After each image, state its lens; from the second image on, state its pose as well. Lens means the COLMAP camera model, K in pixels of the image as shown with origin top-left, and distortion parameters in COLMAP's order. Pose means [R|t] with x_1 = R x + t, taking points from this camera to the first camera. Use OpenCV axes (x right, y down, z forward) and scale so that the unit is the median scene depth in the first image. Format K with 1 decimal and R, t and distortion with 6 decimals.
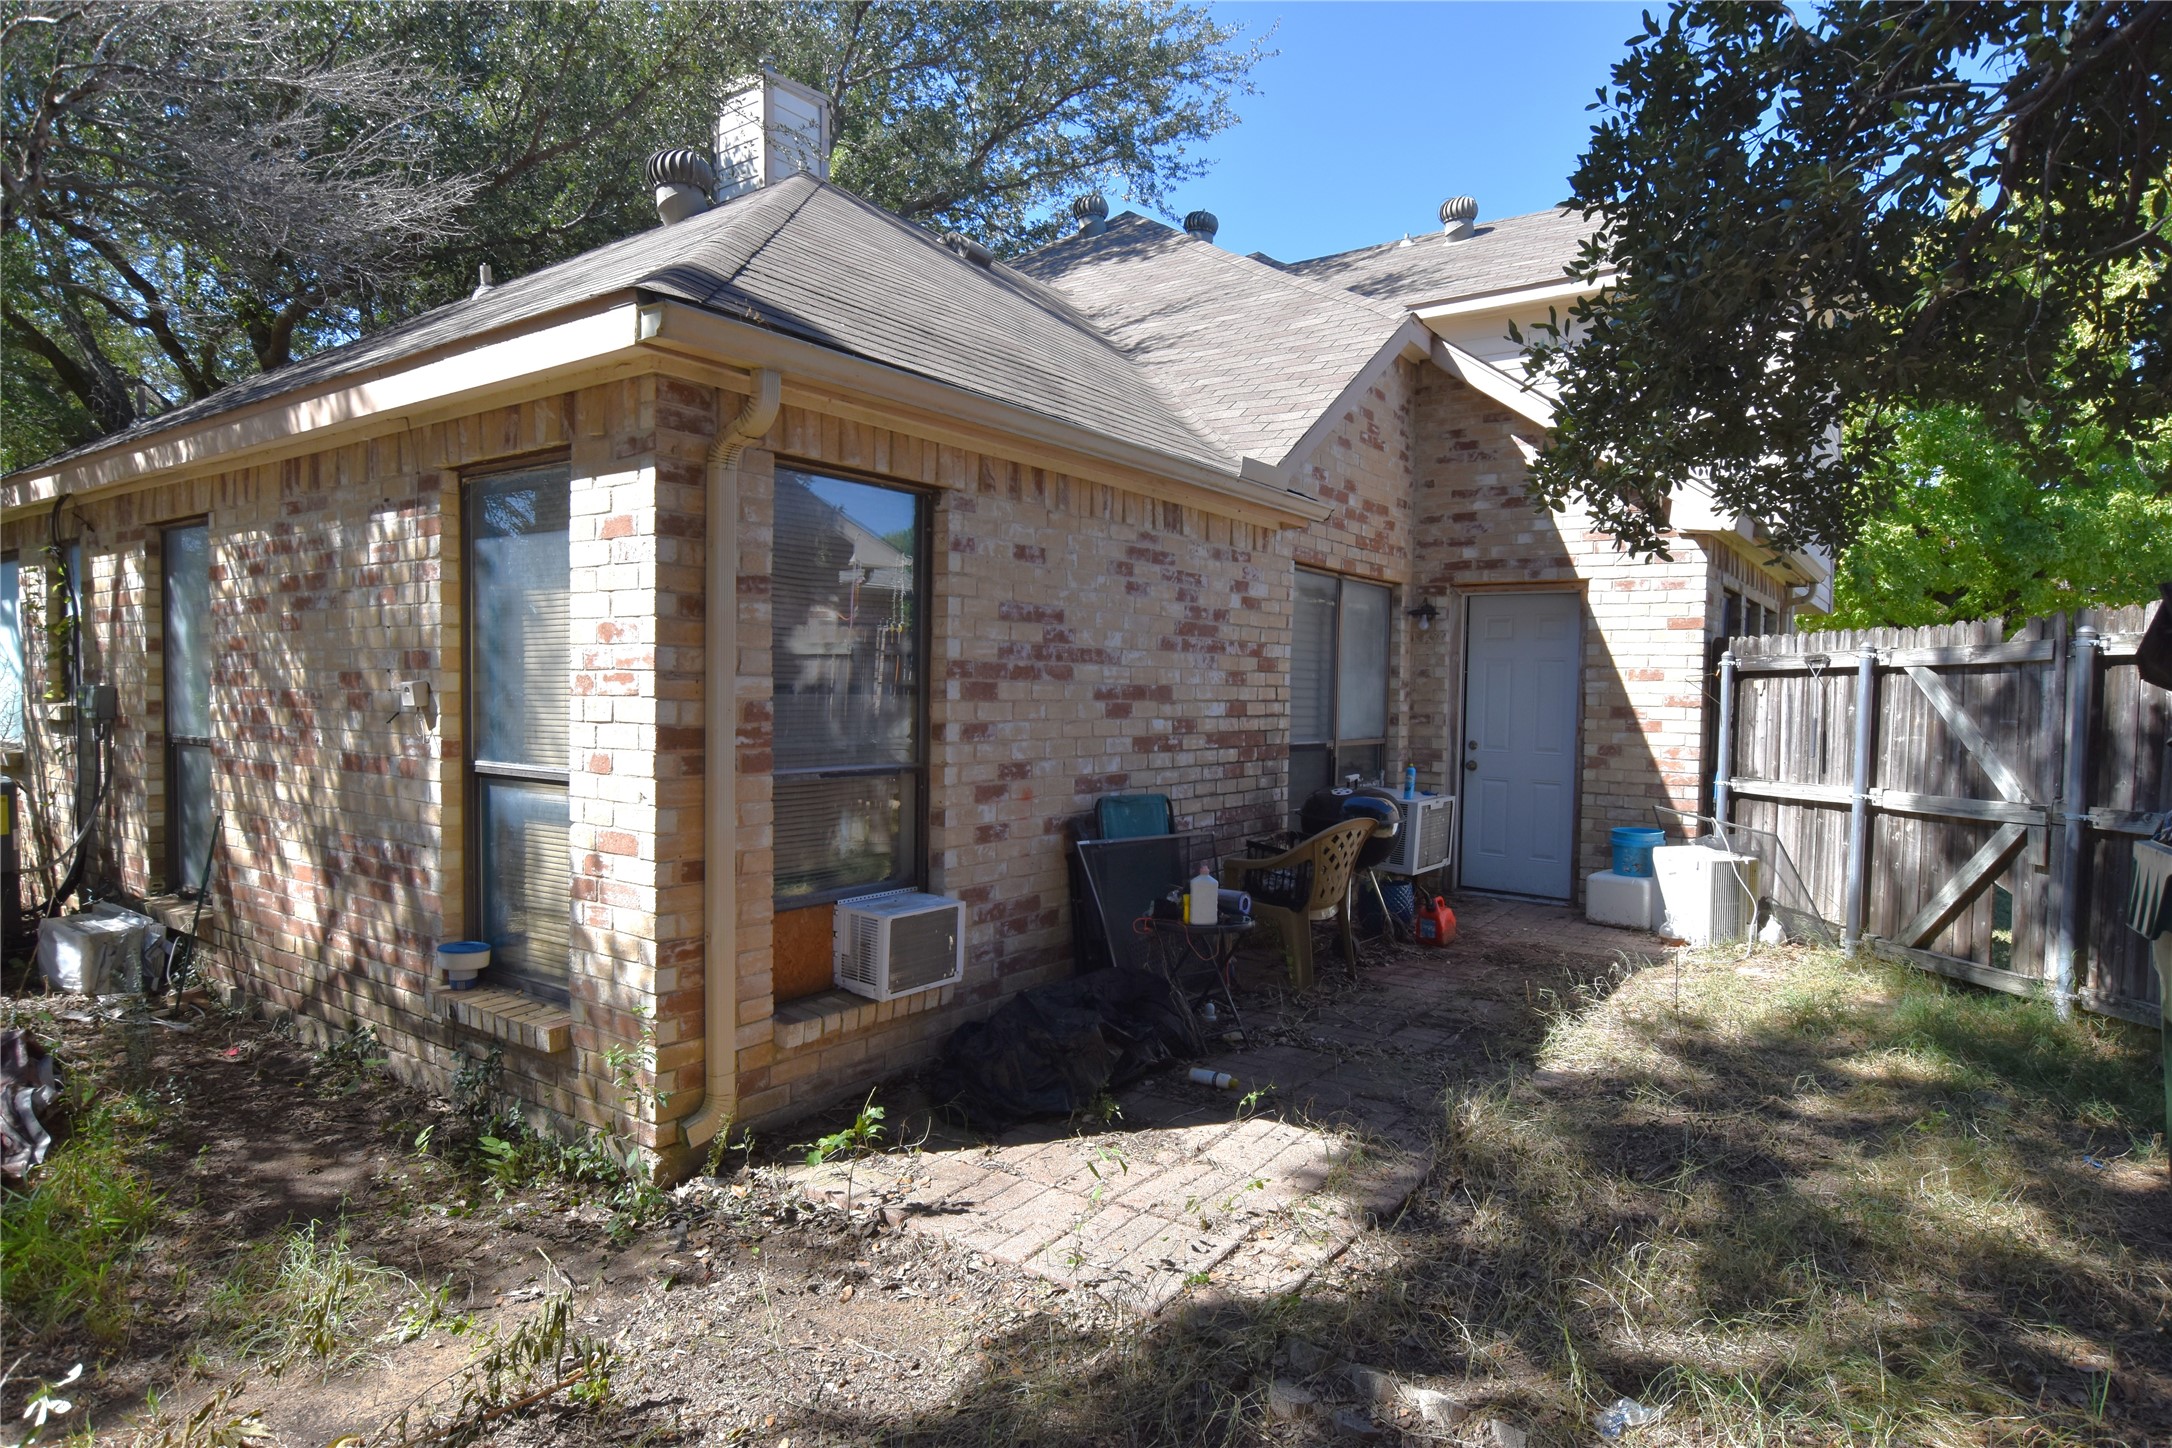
lens RADIAL K [[1172.6, 0, 1088.1], [0, 1172.6, 731.1], [0, 0, 1]] dist [-0.024628, 0.000687]
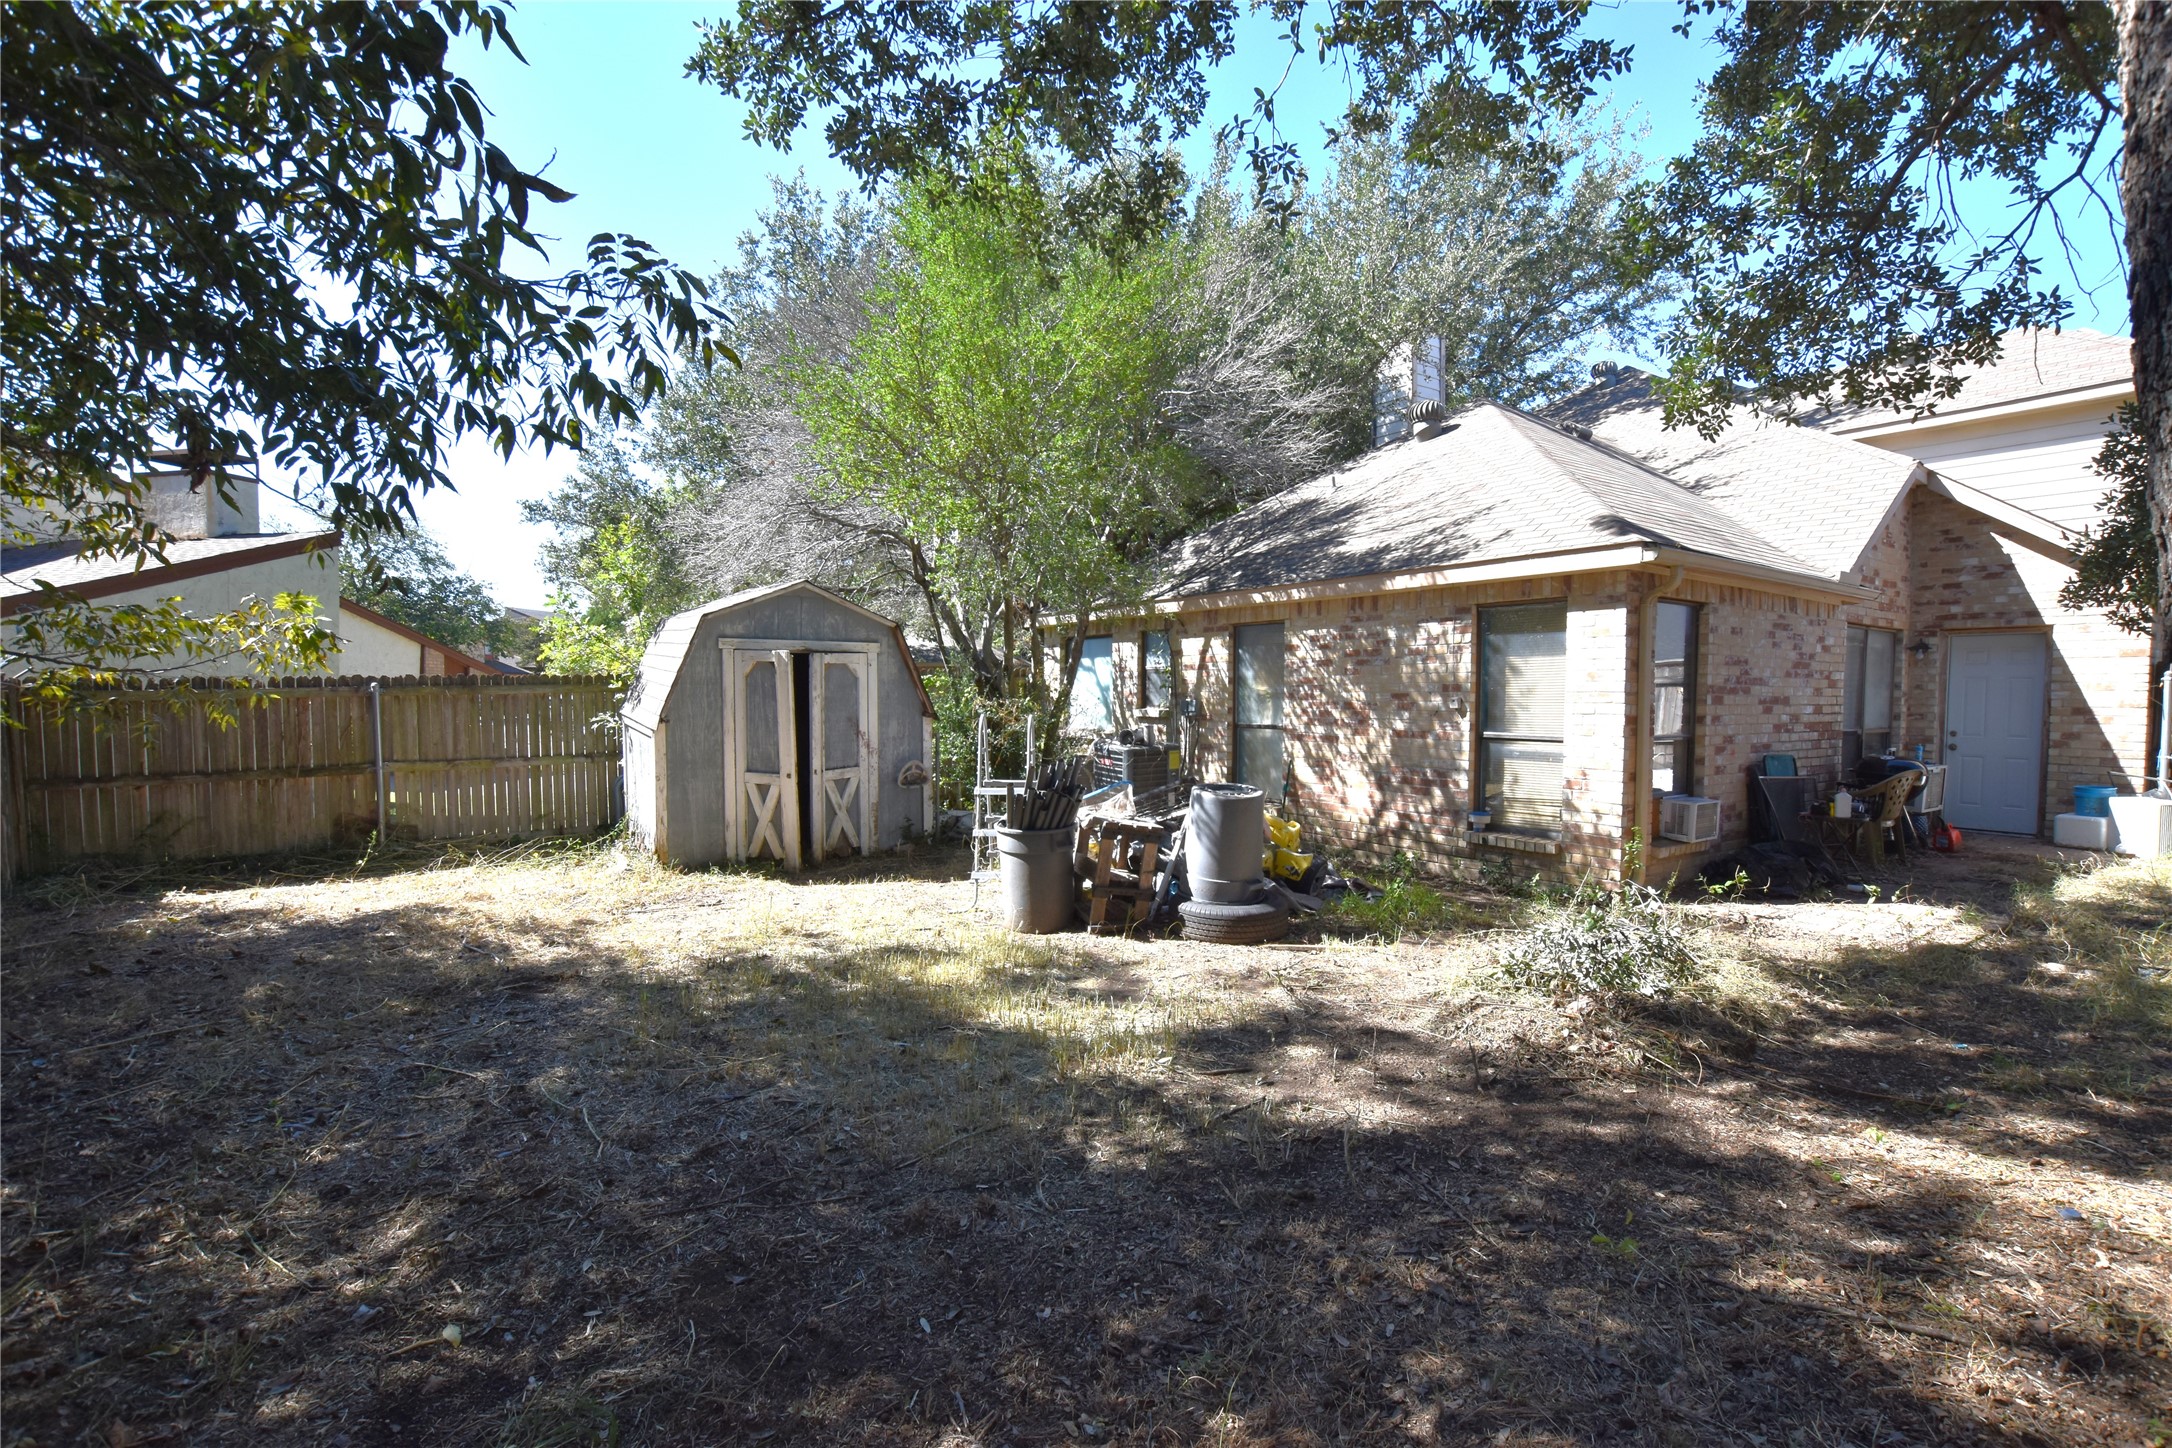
lens RADIAL K [[963.4, 0, 1107.9], [0, 963.4, 726.7], [0, 0, 1]] dist [-0.036981, 0.006775]
pose [[0.946017, 0.000111, -0.324117, -0.422532], [-0.002515, 0.999972, -0.006999, 0.019287], [0.324107, 0.007437, 0.945991, -0.682528]]
